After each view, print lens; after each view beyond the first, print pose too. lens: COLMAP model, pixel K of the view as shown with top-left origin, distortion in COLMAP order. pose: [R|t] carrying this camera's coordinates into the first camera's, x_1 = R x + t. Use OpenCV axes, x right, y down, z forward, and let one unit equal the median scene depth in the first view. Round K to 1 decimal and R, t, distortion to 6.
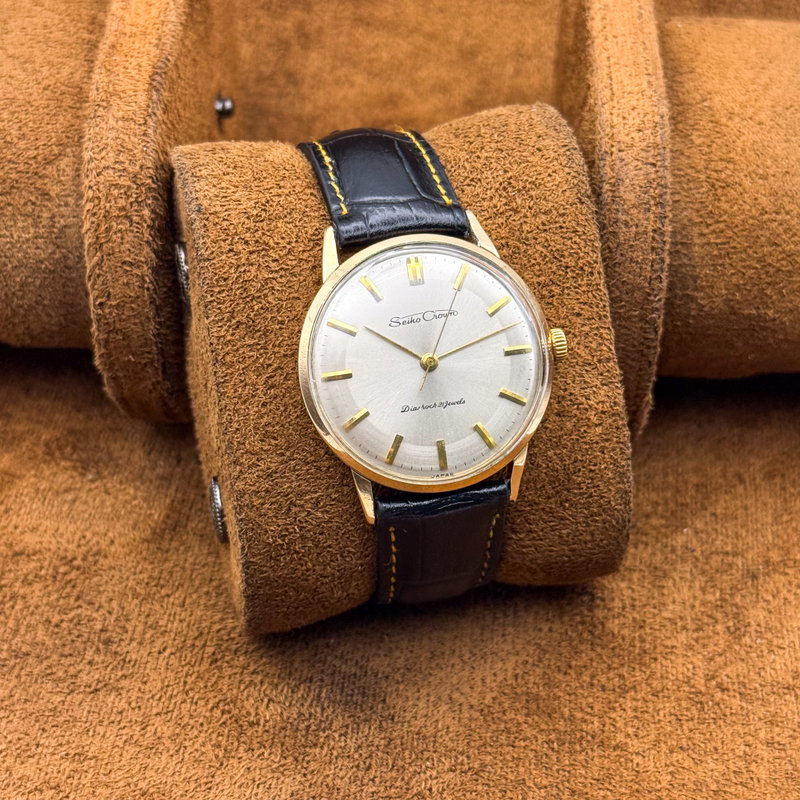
lens RADIAL K [[1732.0, 0, 400.0], [0, 1732.0, 400.0], [0, 0, 1]] dist [0.110431, 0.160376]
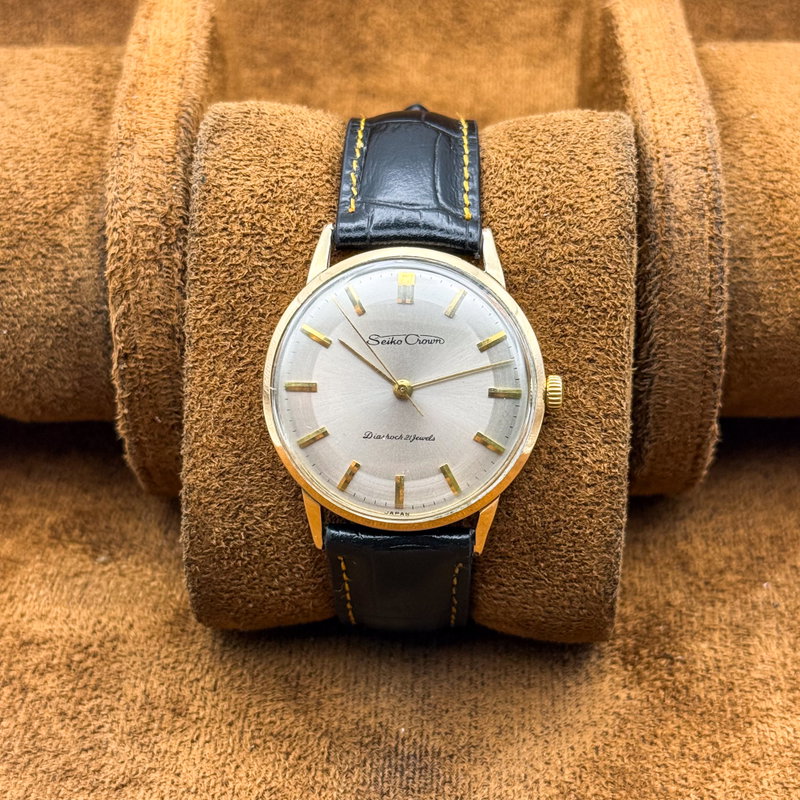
lens RADIAL K [[1732.0, 0, 400.0], [0, 1732.0, 400.0], [0, 0, 1]] dist [0.110431, 0.160376]
pose [[0.962890, 0.182249, -0.199067, 0.190581], [-0.168541, 0.982117, 0.083909, -0.088189], [0.210799, -0.047244, 0.976387, 0.103971]]
